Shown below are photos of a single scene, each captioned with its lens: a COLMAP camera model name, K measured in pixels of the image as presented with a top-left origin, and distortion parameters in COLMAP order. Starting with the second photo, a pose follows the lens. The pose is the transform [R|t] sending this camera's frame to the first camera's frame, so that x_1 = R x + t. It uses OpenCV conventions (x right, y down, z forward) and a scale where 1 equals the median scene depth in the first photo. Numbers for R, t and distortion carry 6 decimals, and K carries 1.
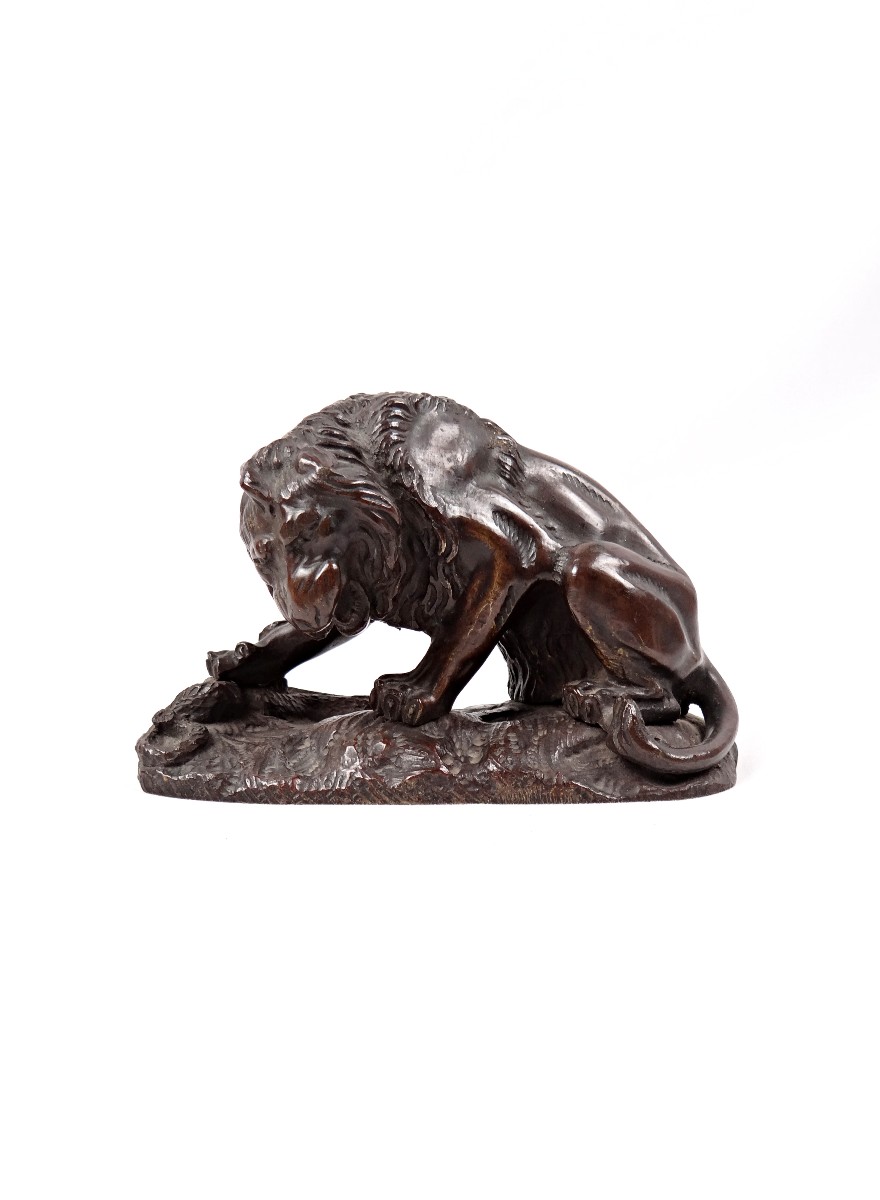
lens RADIAL K [[1026.2, 0, 427.0], [0, 1026.2, 597.2], [0, 0, 1]] dist [0.003570, -0.000403]
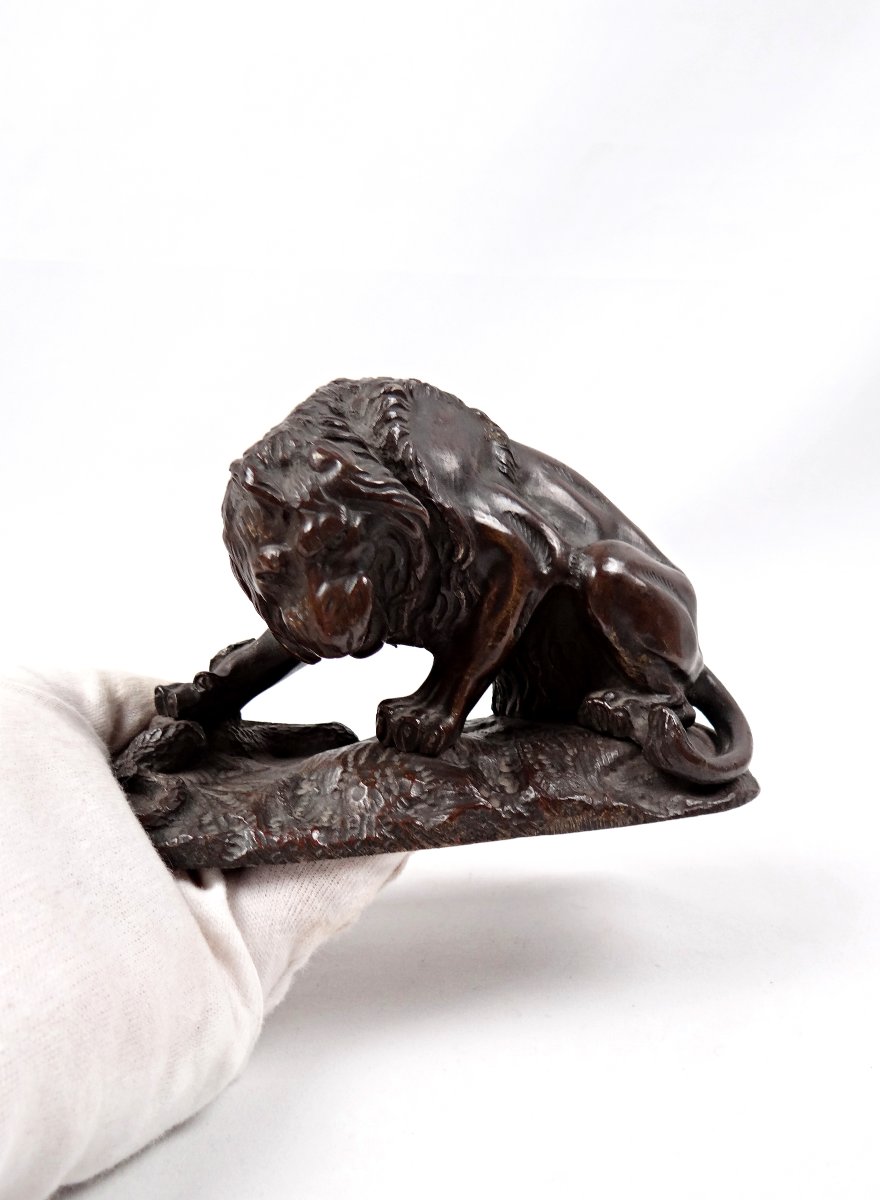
lens RADIAL K [[1022.8, 0, 431.3], [0, 1022.8, 601.6], [0, 0, 1]] dist [0.007715, -0.002995]
pose [[0.962825, -0.046177, 0.266151, -0.244950], [0.043657, 0.998928, 0.015382, -0.021230], [-0.266576, -0.003190, 0.963809, 0.152782]]
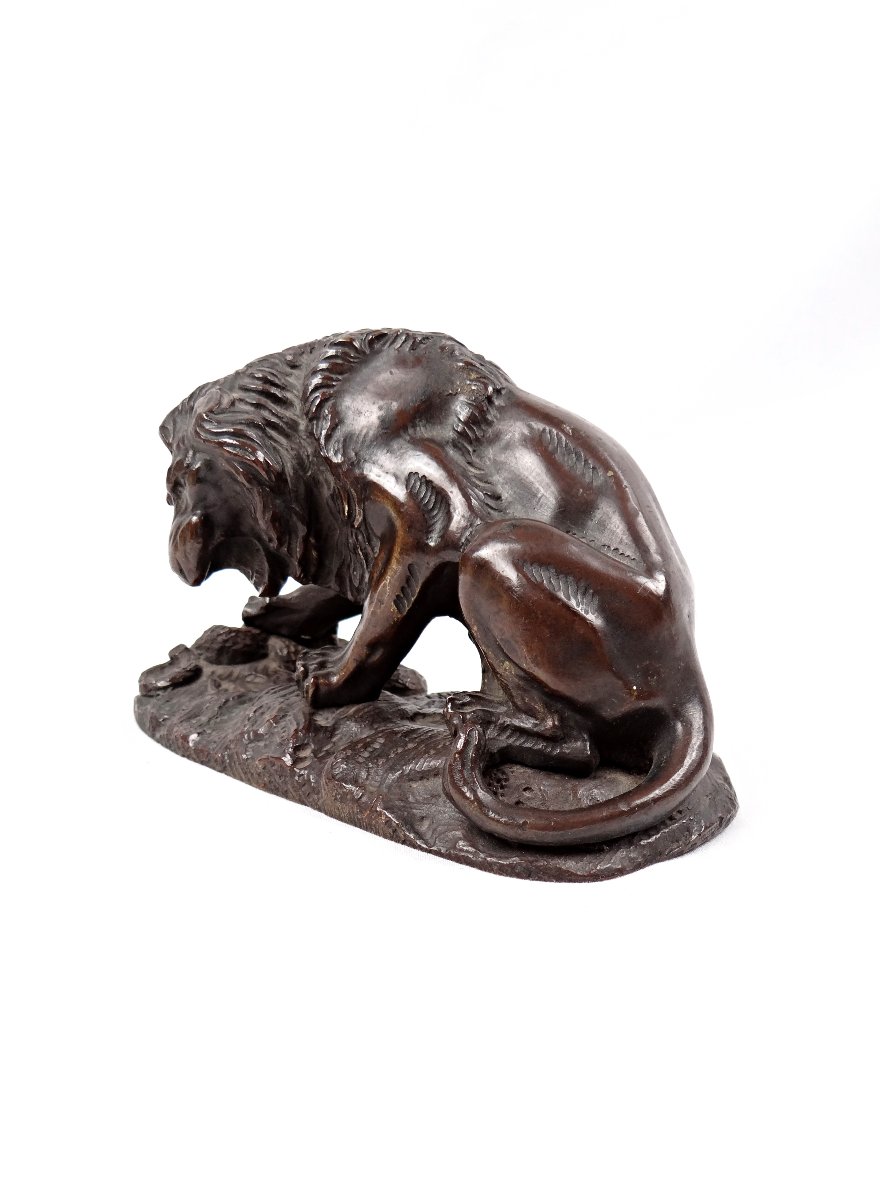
lens RADIAL K [[1022.8, 0, 431.3], [0, 1022.8, 601.6], [0, 0, 1]] dist [0.007715, -0.002995]
pose [[0.771870, 0.140264, -0.620116, 0.612032], [-0.103399, 0.990070, 0.095240, -0.061370], [0.627316, -0.009394, 0.778708, 0.373780]]
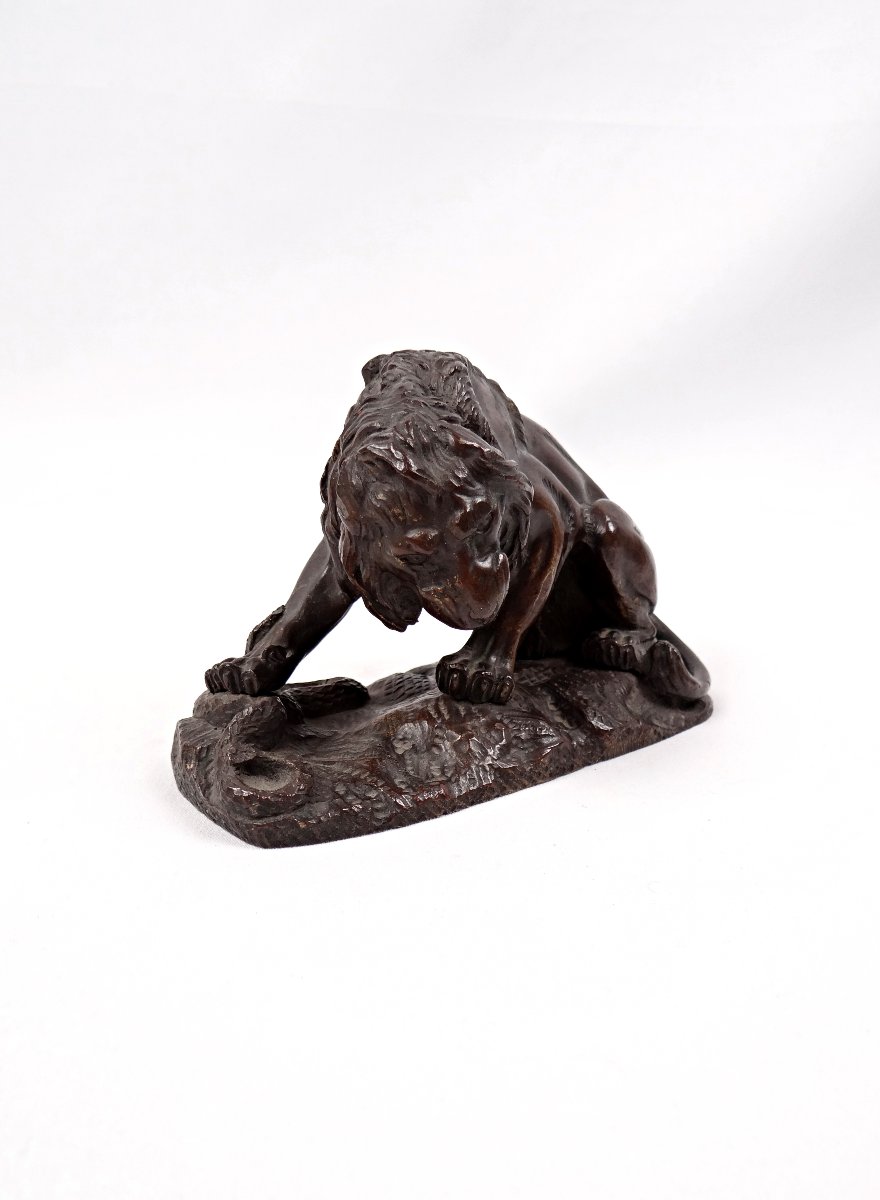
lens RADIAL K [[1022.8, 0, 431.3], [0, 1022.8, 601.6], [0, 0, 1]] dist [0.007715, -0.002995]
pose [[0.760629, -0.139207, 0.634086, -0.677526], [0.062401, 0.987894, 0.142028, -0.115527], [-0.646181, -0.068463, 0.760107, 0.308786]]
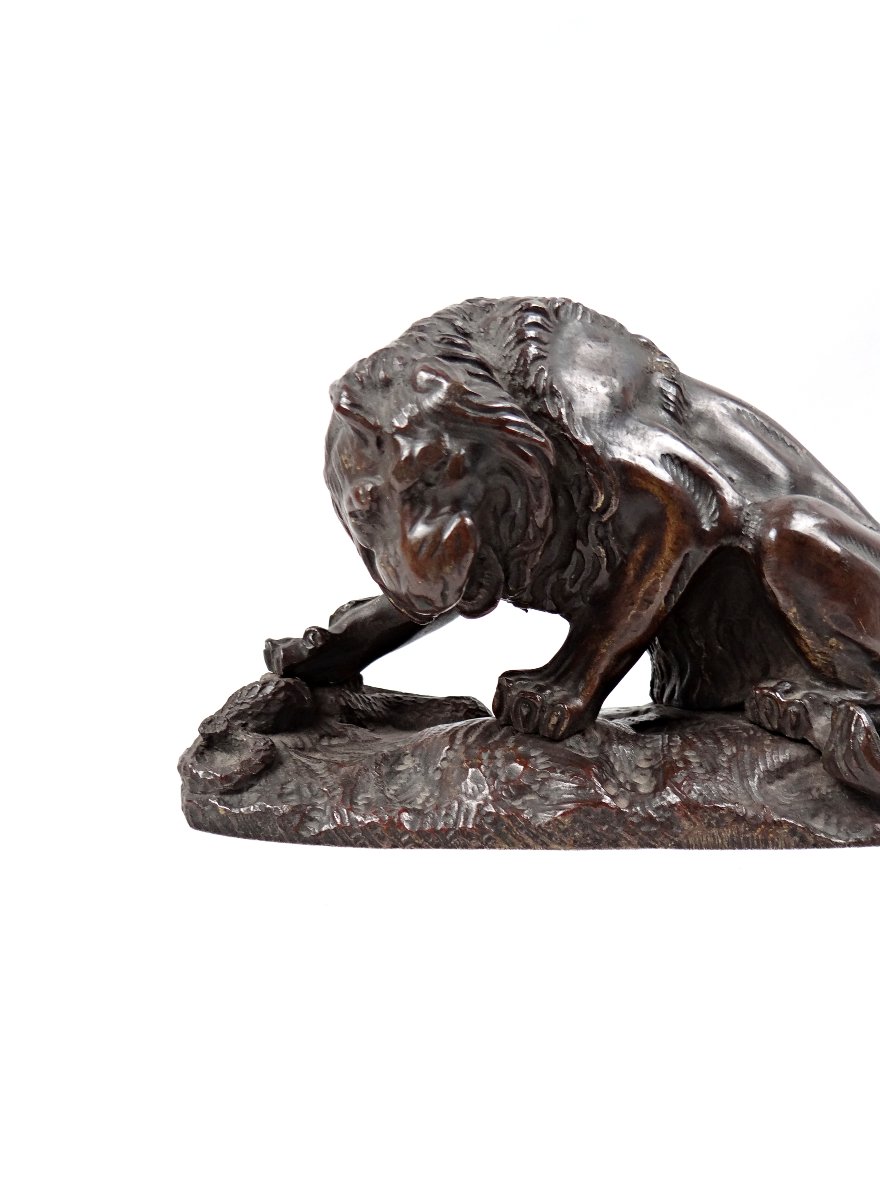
lens RADIAL K [[1022.8, 0, 431.3], [0, 1022.8, 601.6], [0, 0, 1]] dist [0.007715, -0.002995]
pose [[0.999641, 0.006178, 0.026066, -0.124252], [-0.006570, 0.999866, 0.014979, 0.014151], [-0.025970, -0.015145, 0.999548, 0.262386]]
